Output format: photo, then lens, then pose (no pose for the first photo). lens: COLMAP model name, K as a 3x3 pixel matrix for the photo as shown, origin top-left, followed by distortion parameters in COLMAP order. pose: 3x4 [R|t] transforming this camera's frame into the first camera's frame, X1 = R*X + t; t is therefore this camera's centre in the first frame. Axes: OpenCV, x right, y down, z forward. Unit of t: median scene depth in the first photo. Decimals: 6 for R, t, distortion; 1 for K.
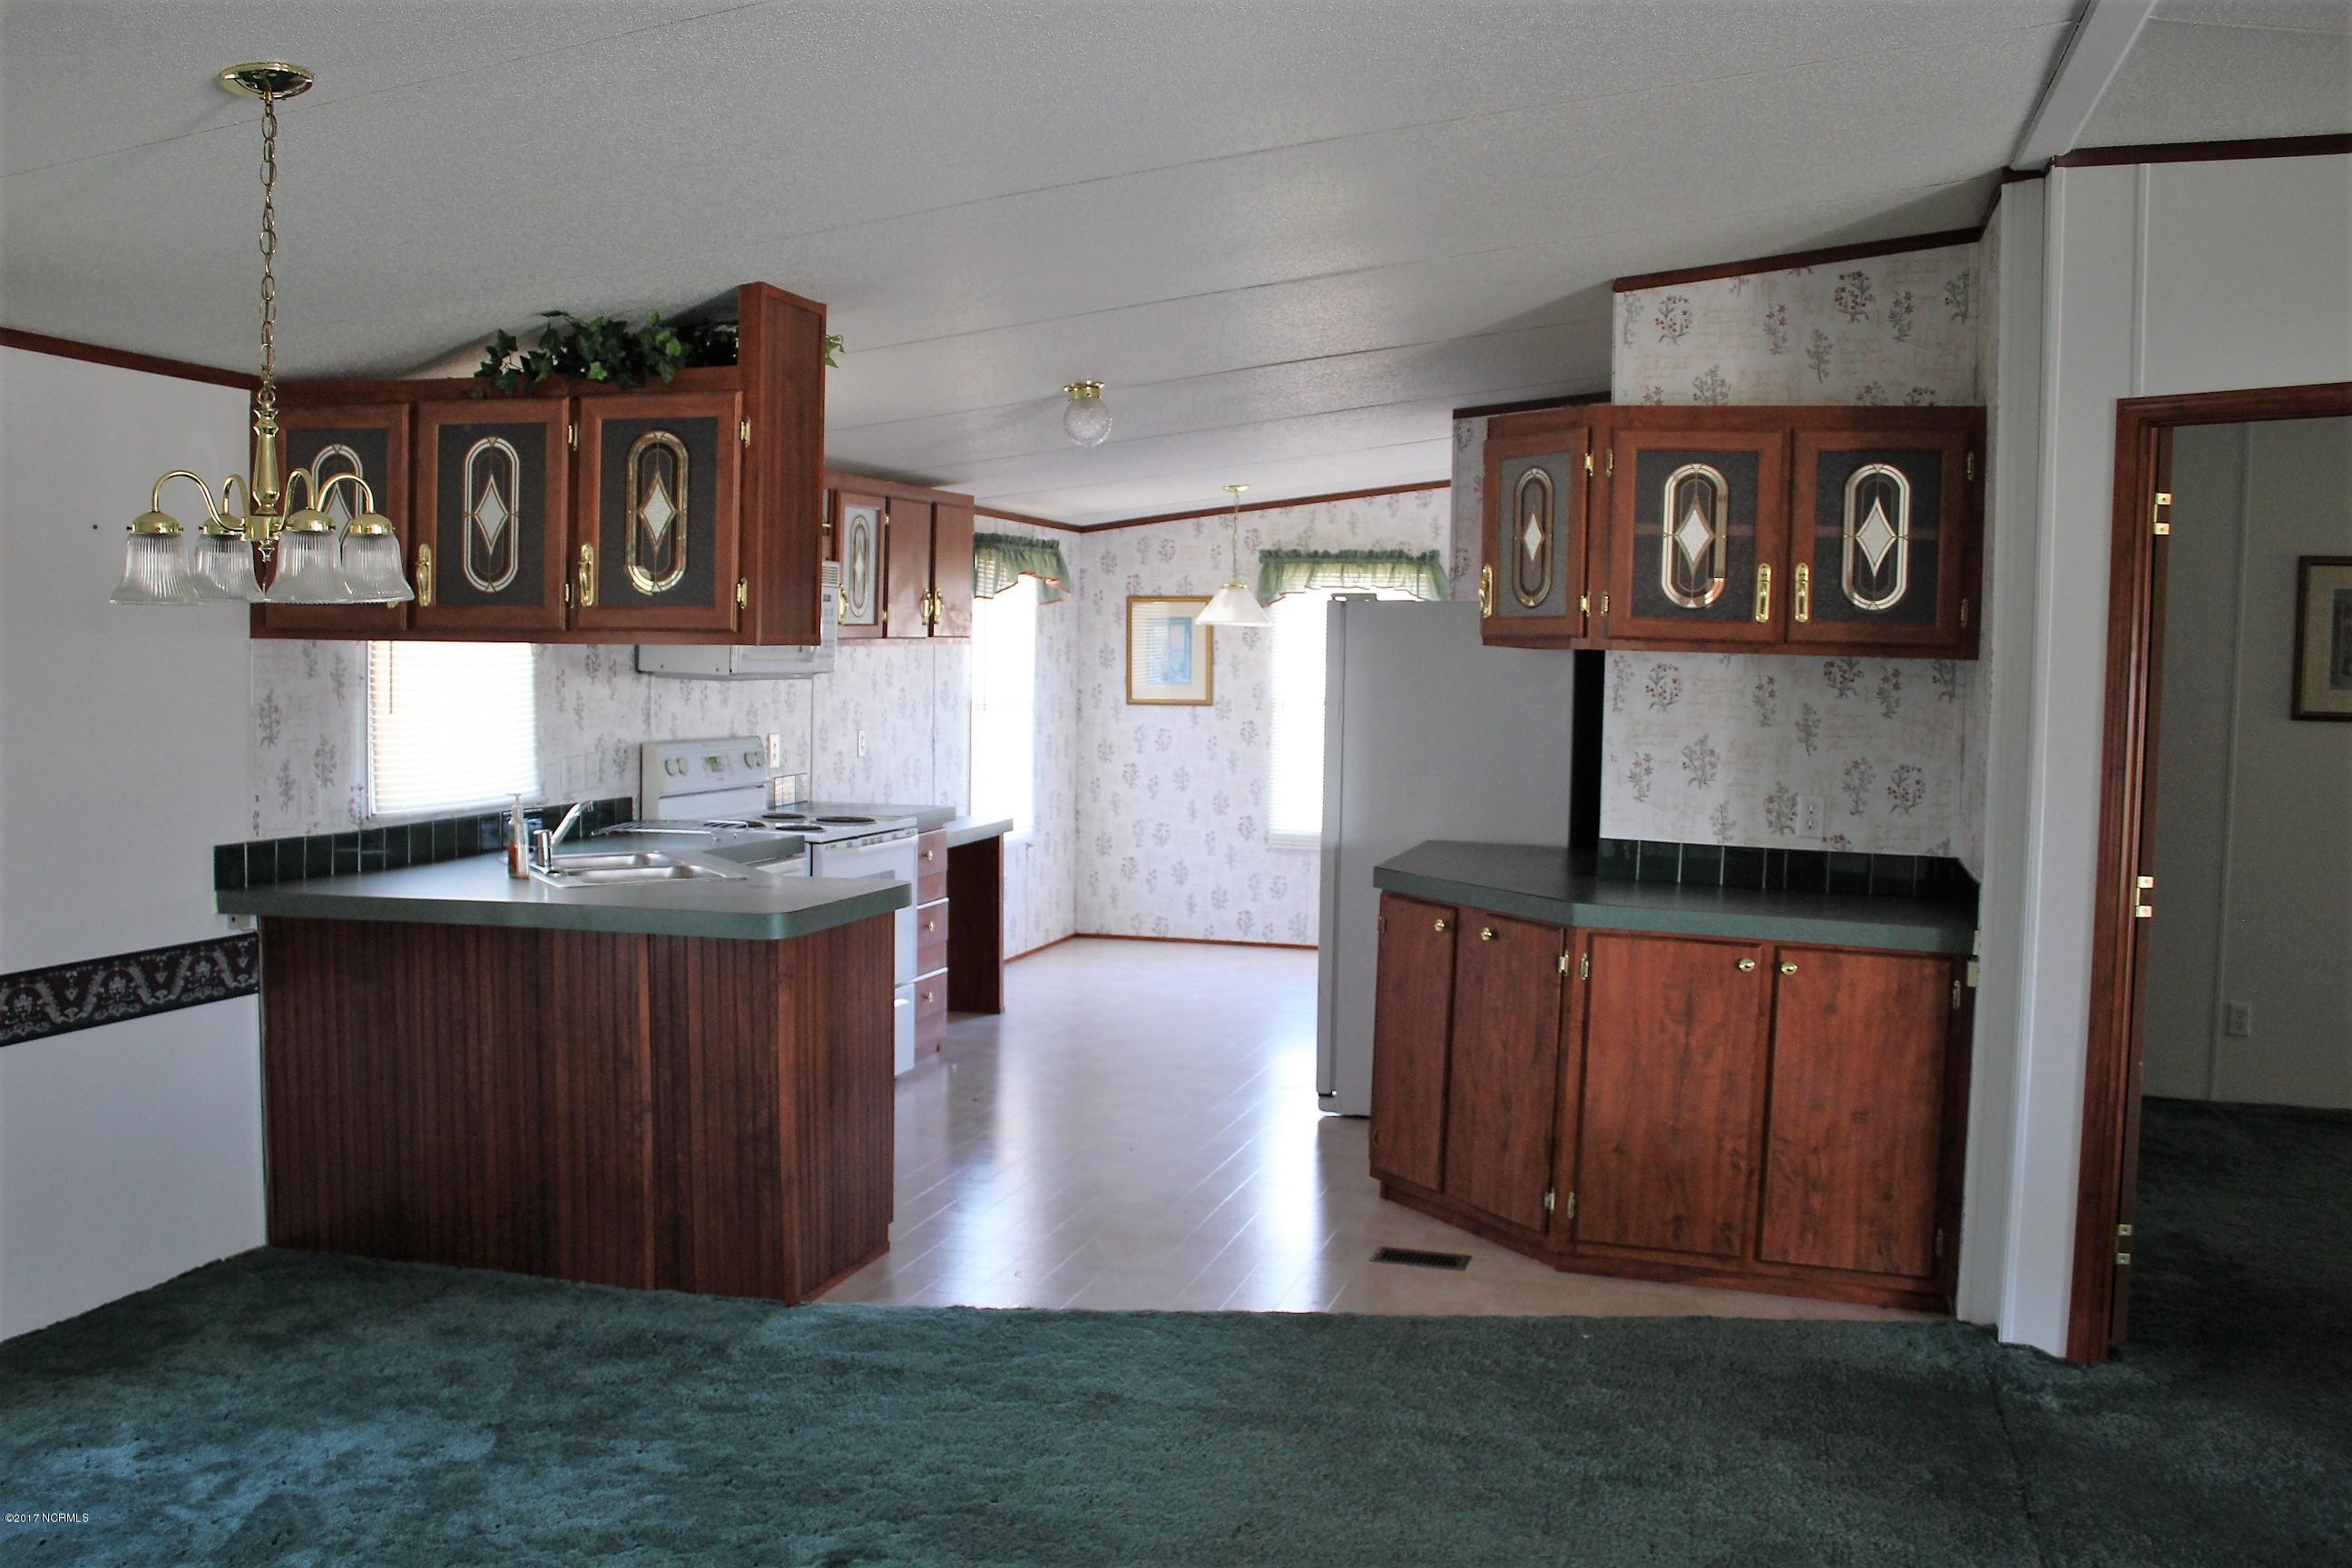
lens RADIAL K [[2146.2, 0, 1173.7], [0, 2146.2, 774.8], [0, 0, 1]] dist [-0.110607, 0.024128]
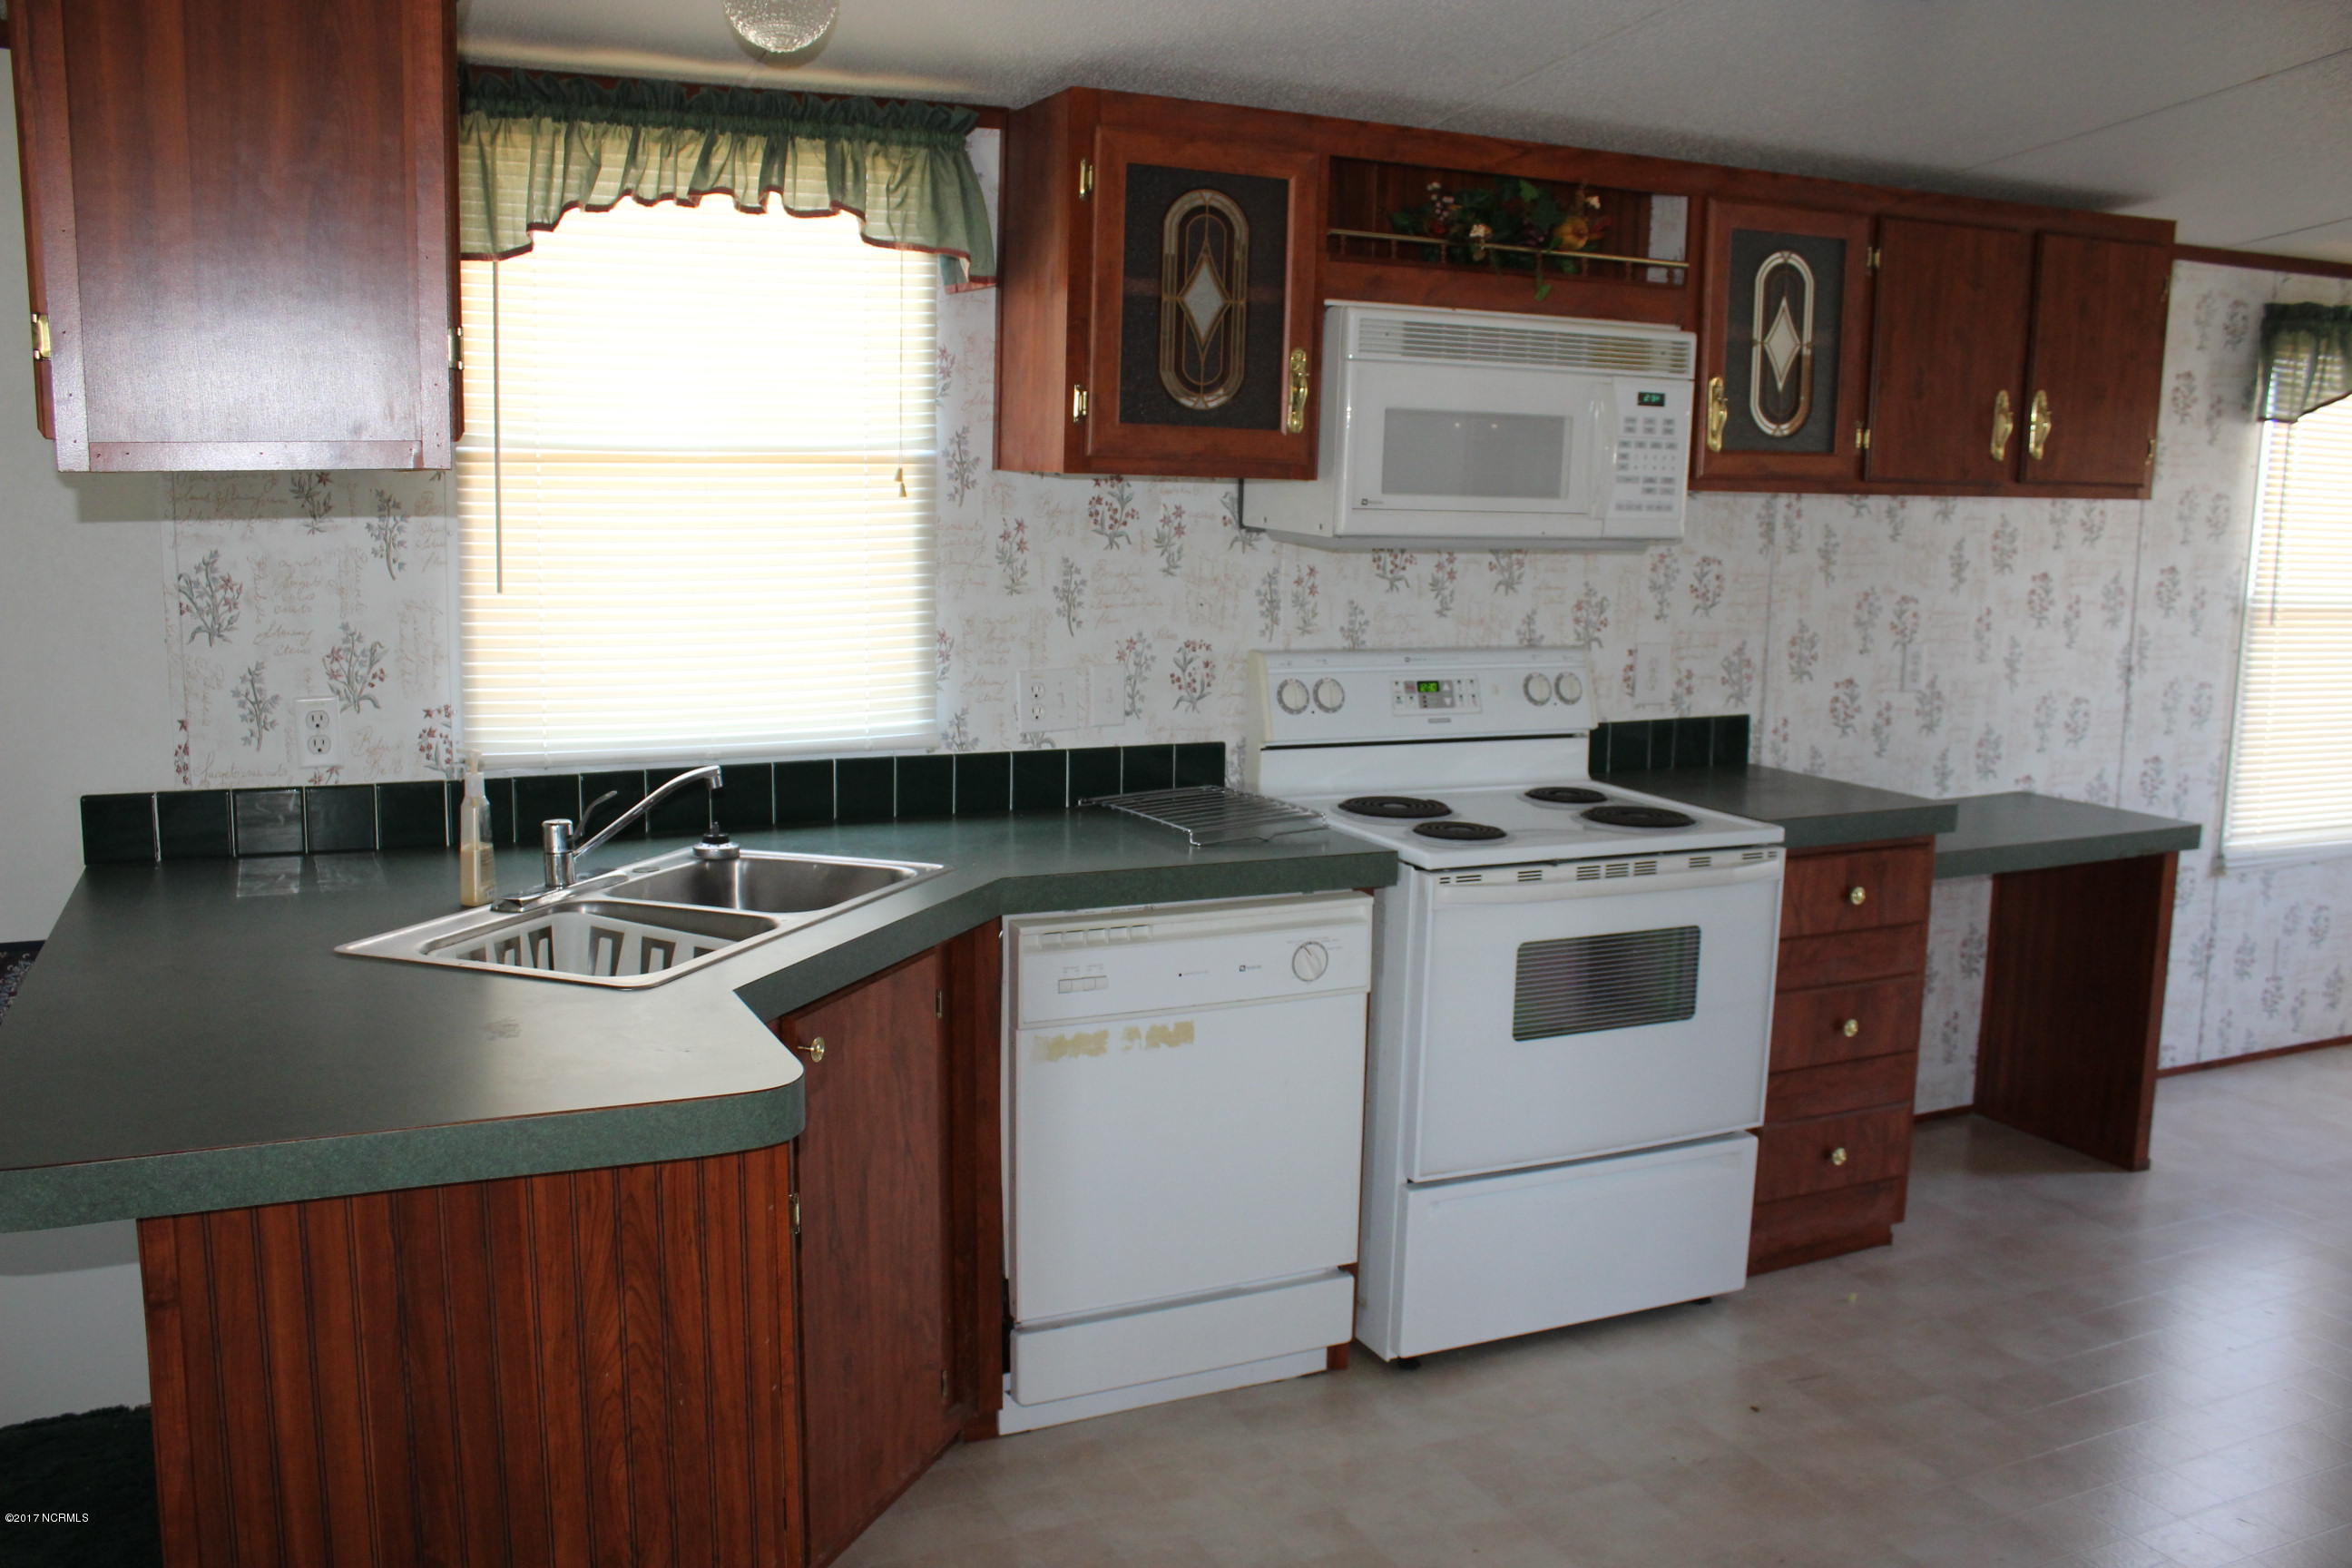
lens RADIAL K [[1918.8, 0, 1119.8], [0, 1918.8, 805.3], [0, 0, 1]] dist [-0.106148, 0.023080]
pose [[0.653065, 0.112612, -0.748883, 0.159955], [-0.046296, 0.992969, 0.108943, -0.036099], [0.755886, -0.036477, 0.653687, 0.788226]]
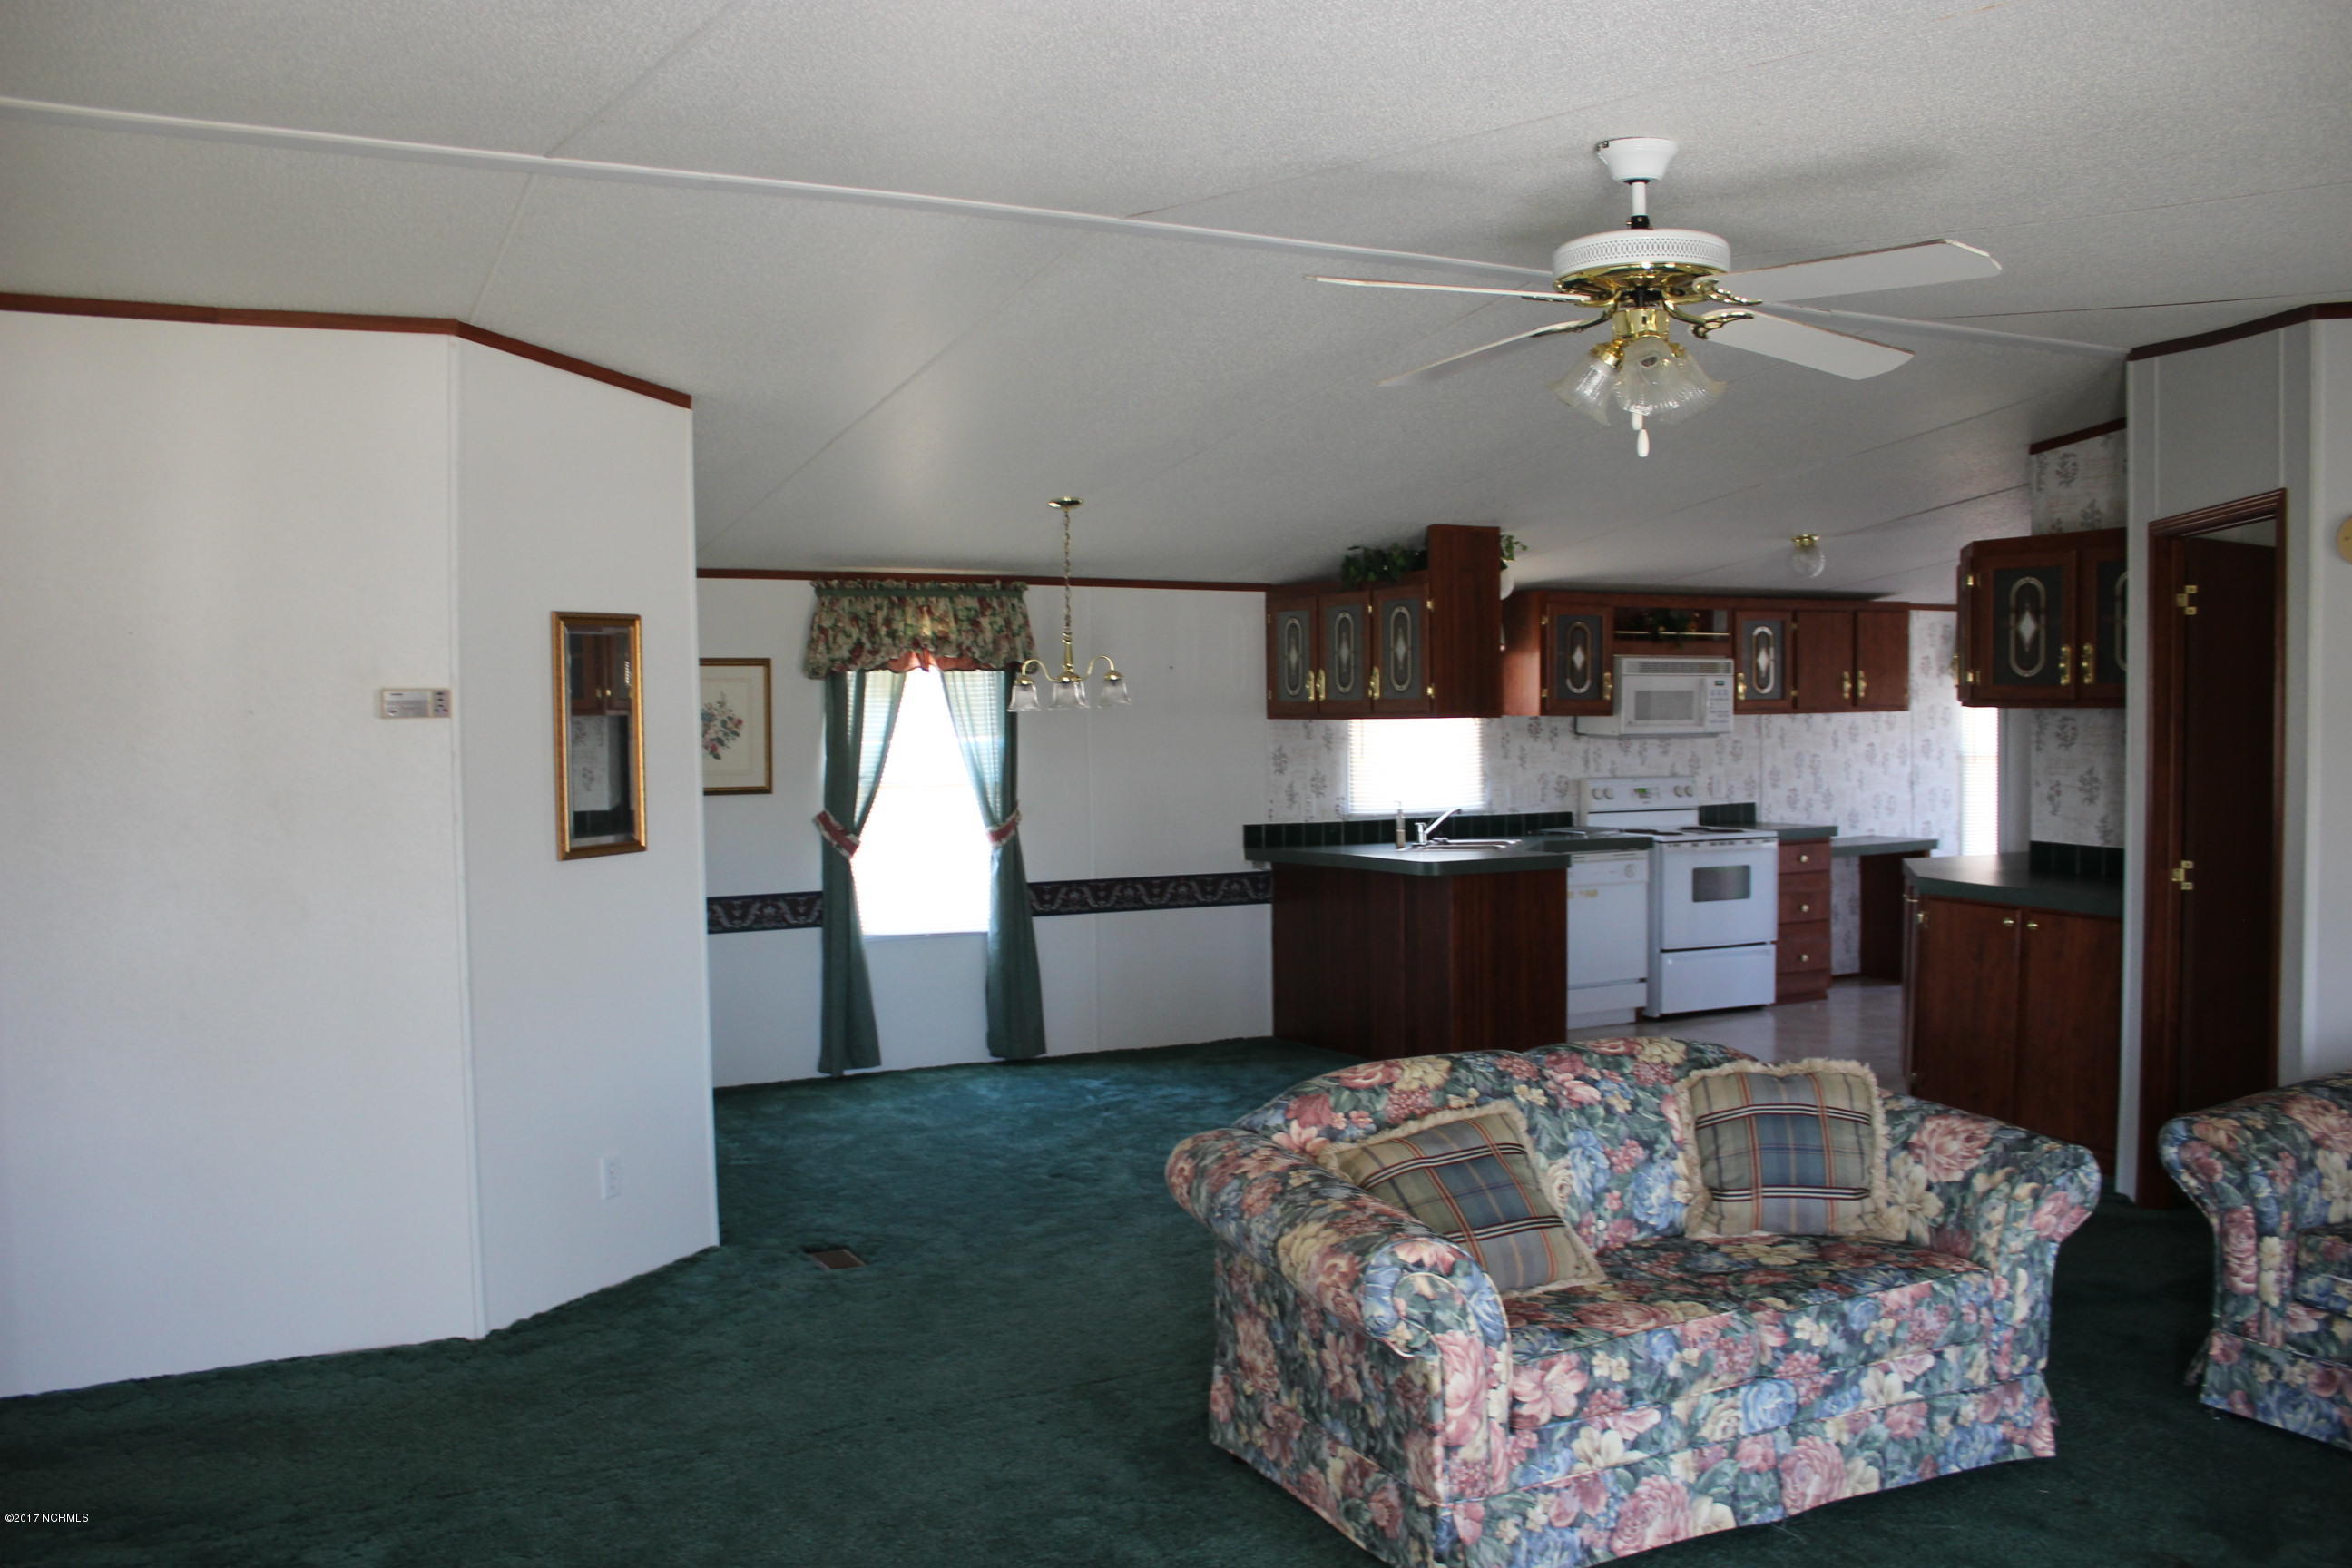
lens RADIAL K [[1918.8, 0, 1178.4], [0, 1918.8, 796.3], [0, 0, 1]] dist [-0.106148, 0.023080]
pose [[0.701344, 0.005381, -0.712803, 0.706416], [-0.018963, 0.999758, -0.011111, 0.025448], [0.712571, 0.021309, 0.701277, -0.277387]]
